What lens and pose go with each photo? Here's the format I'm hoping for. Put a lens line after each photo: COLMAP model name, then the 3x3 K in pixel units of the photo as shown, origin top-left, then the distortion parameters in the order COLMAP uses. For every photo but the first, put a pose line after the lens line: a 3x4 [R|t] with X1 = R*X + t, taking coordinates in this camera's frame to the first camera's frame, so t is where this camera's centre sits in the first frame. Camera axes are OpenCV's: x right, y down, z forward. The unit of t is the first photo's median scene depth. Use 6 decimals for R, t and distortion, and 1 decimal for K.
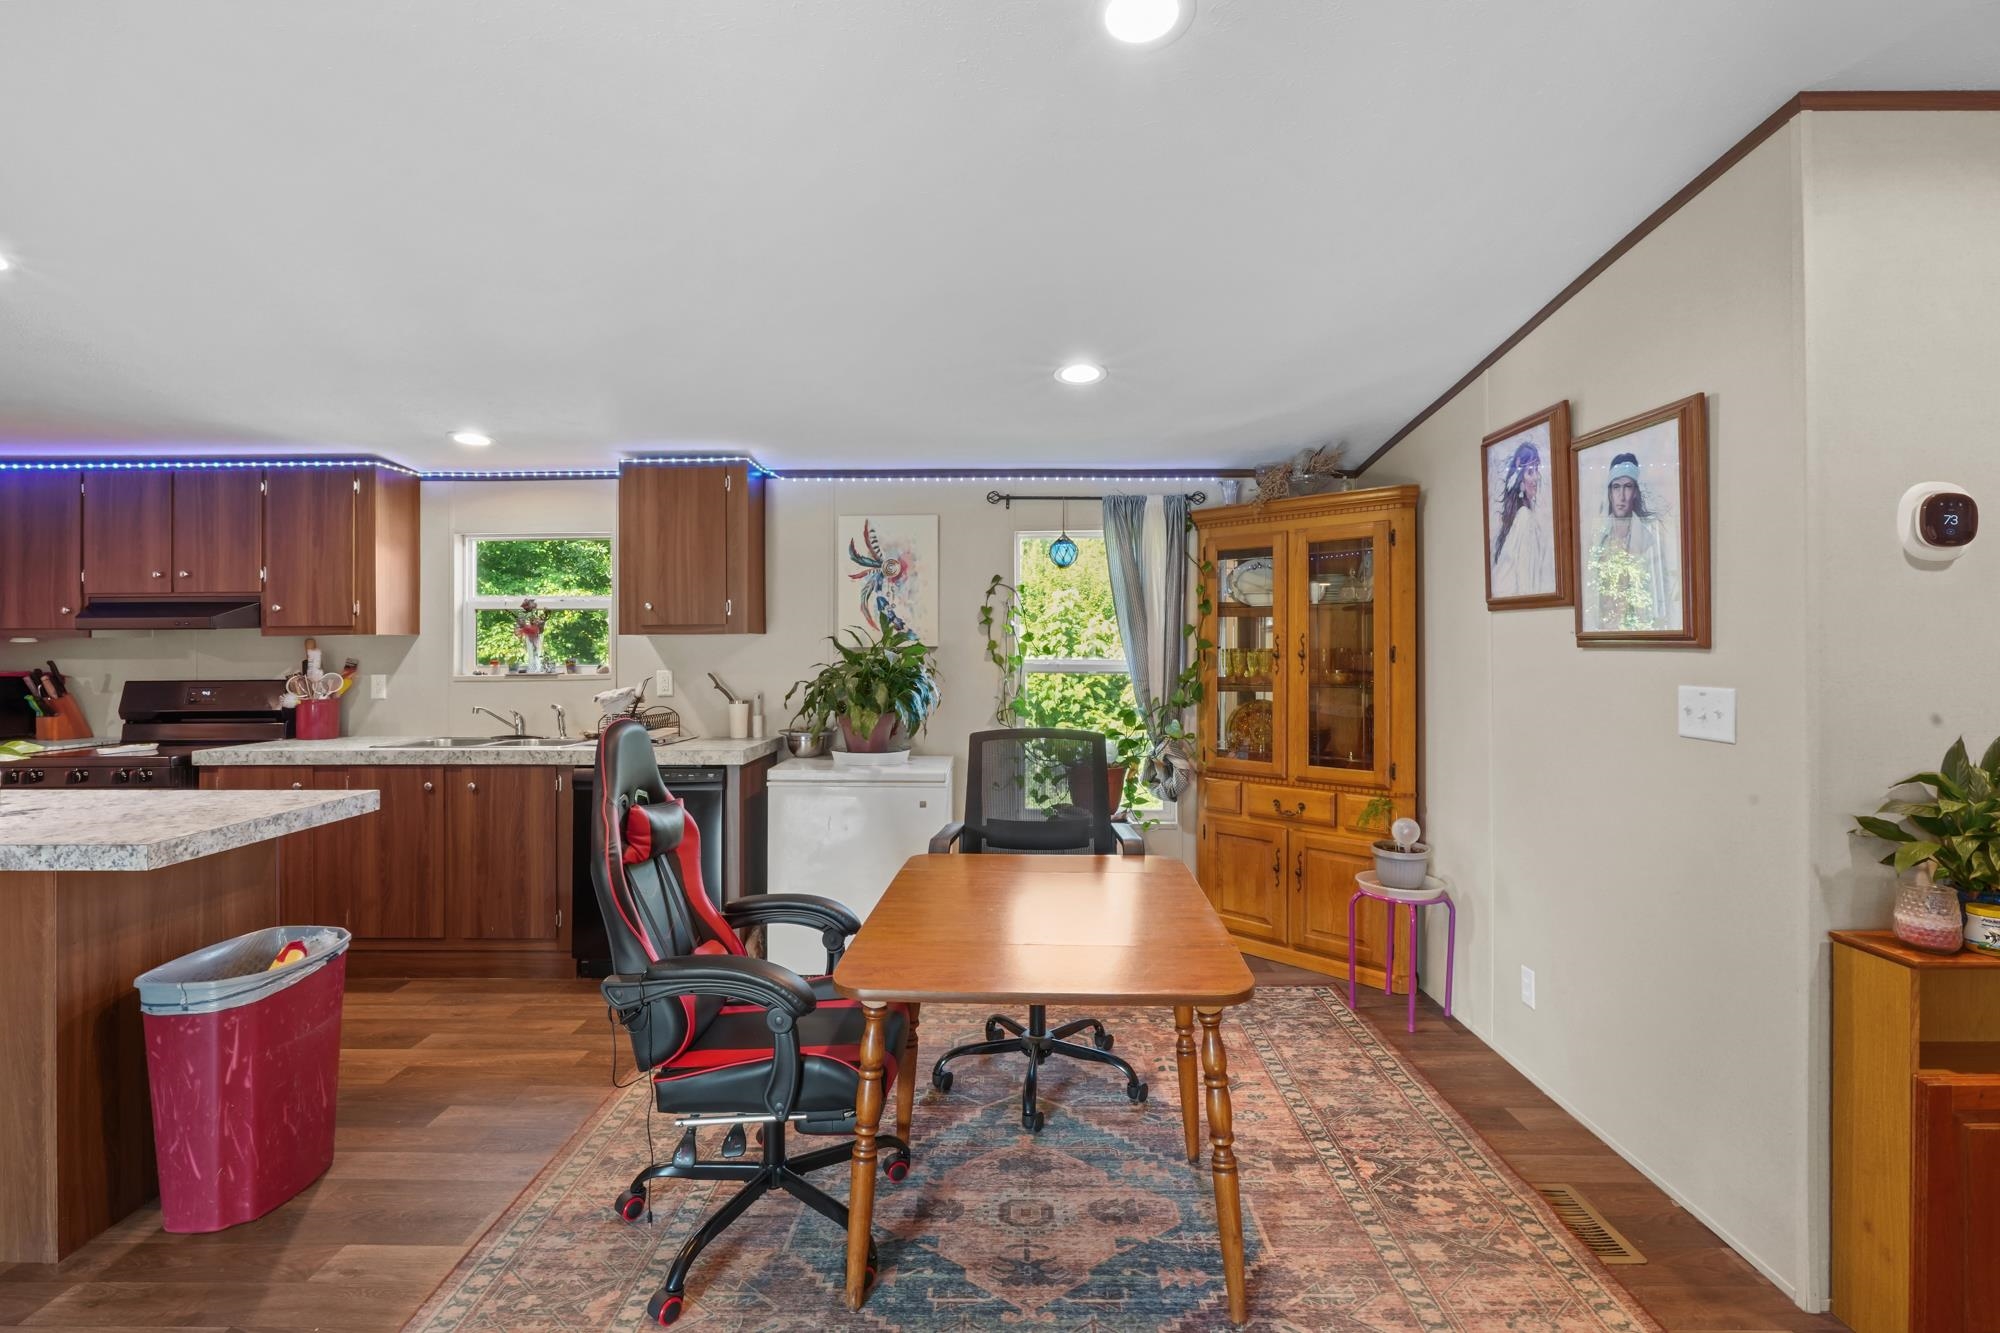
lens RADIAL K [[923.8, 0, 992.9], [0, 923.8, 640.9], [0, 0, 1]] dist [-0.006749, 0.001945]
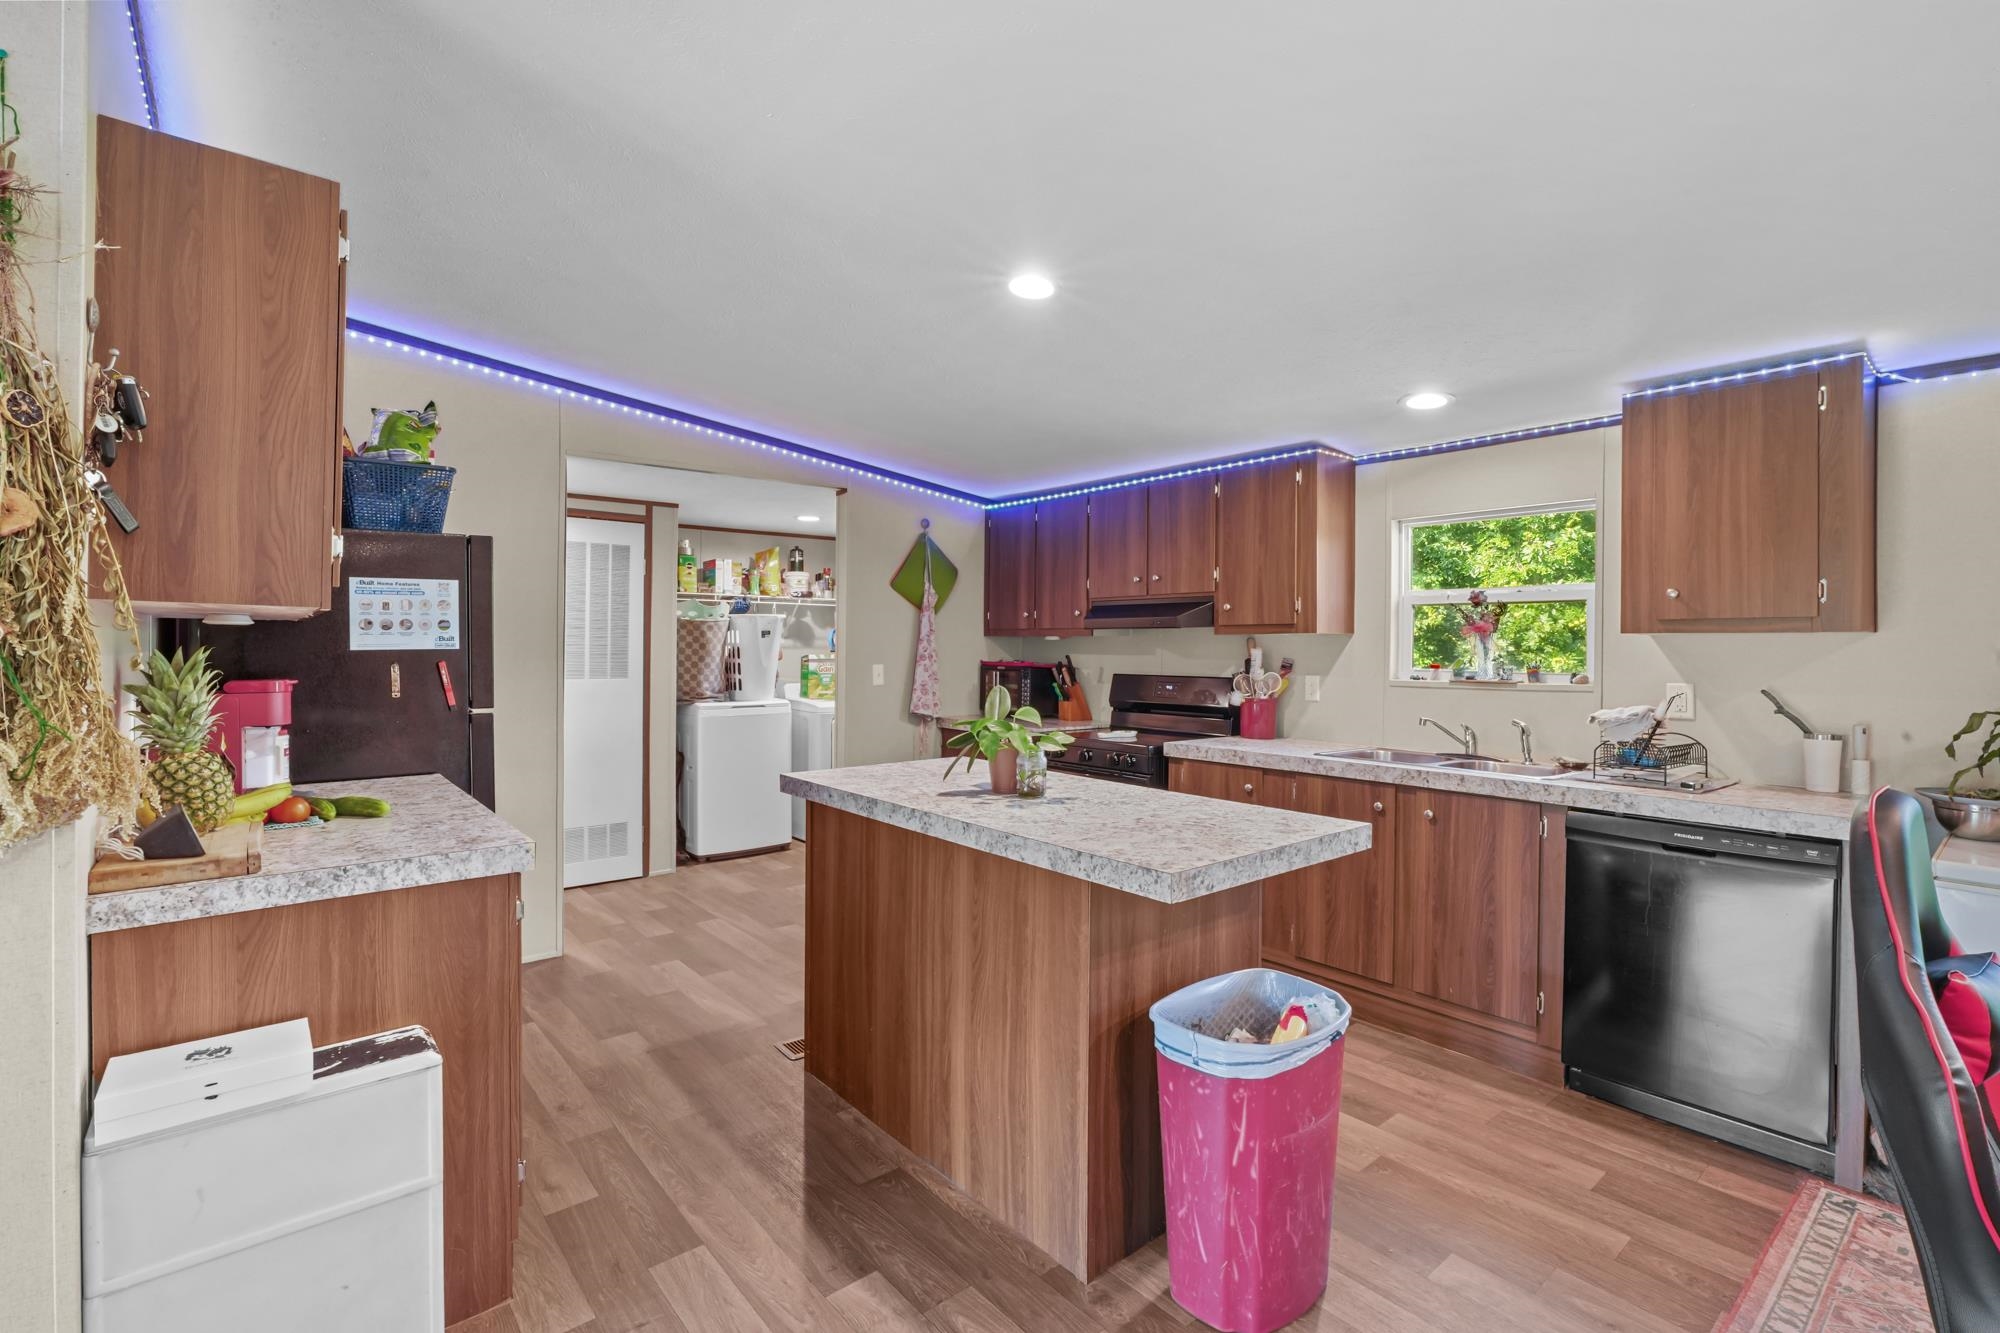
lens RADIAL K [[923.8, 0, 1006.8], [0, 923.8, 642.1], [0, 0, 1]] dist [-0.006749, 0.001945]
pose [[0.659119, 0.006678, -0.752009, -0.172723], [-0.007527, 0.999969, 0.002282, 0.002530], [0.752001, 0.004156, 0.659149, 0.146455]]
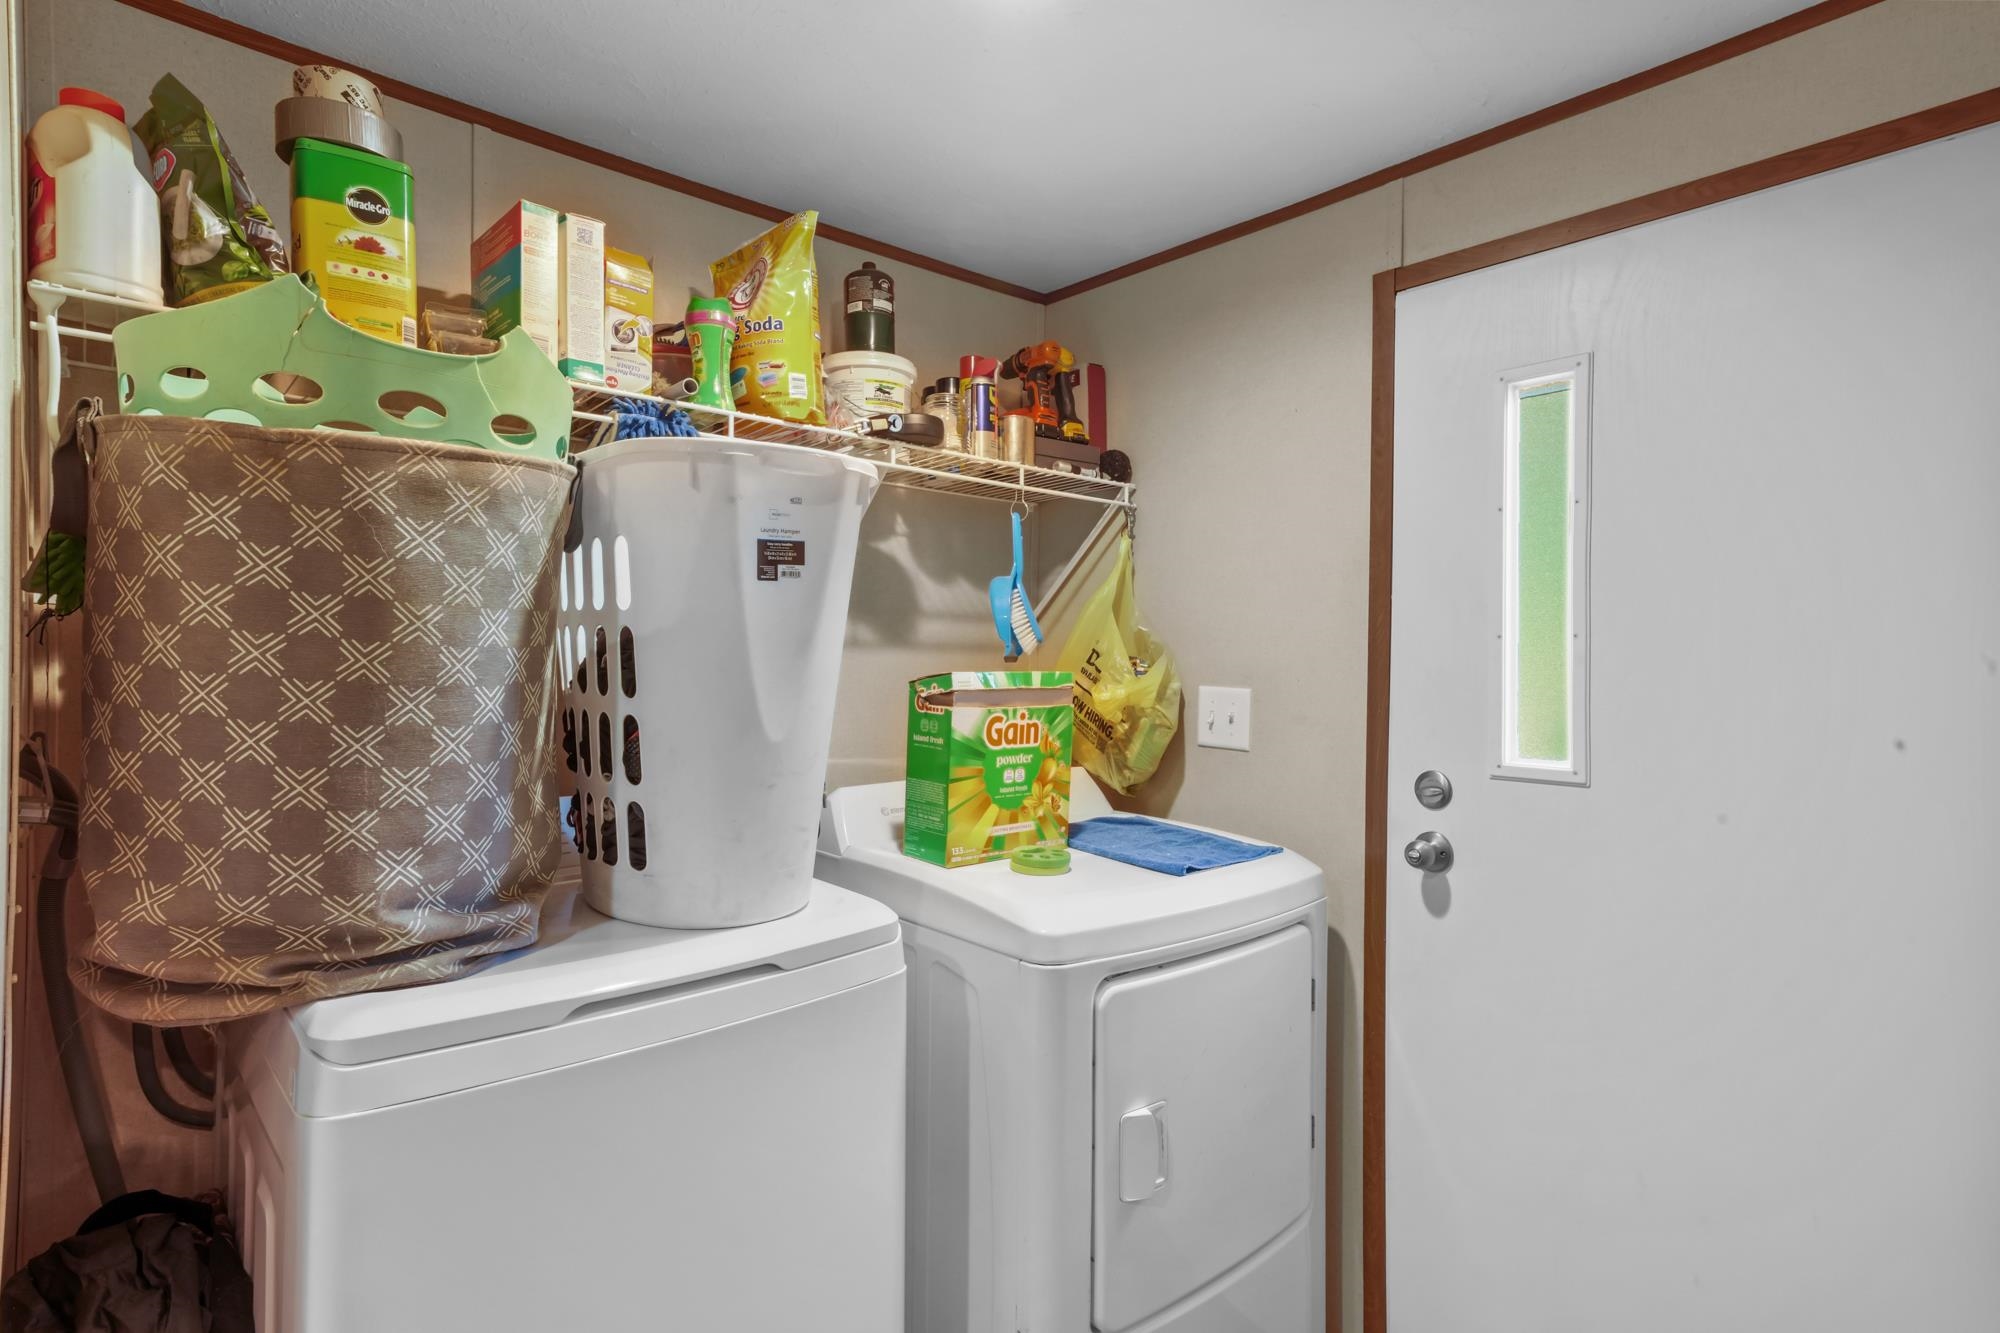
lens RADIAL K [[1041.5, 0, 1006.9], [0, 1041.5, 657.2], [0, 0, 1]] dist [0.045957, 0.001677]
pose [[0.677952, 0.009633, -0.735043, -1.002632], [-0.008321, 0.999951, 0.005431, 0.017318], [0.735059, 0.002435, 0.677998, 0.544575]]
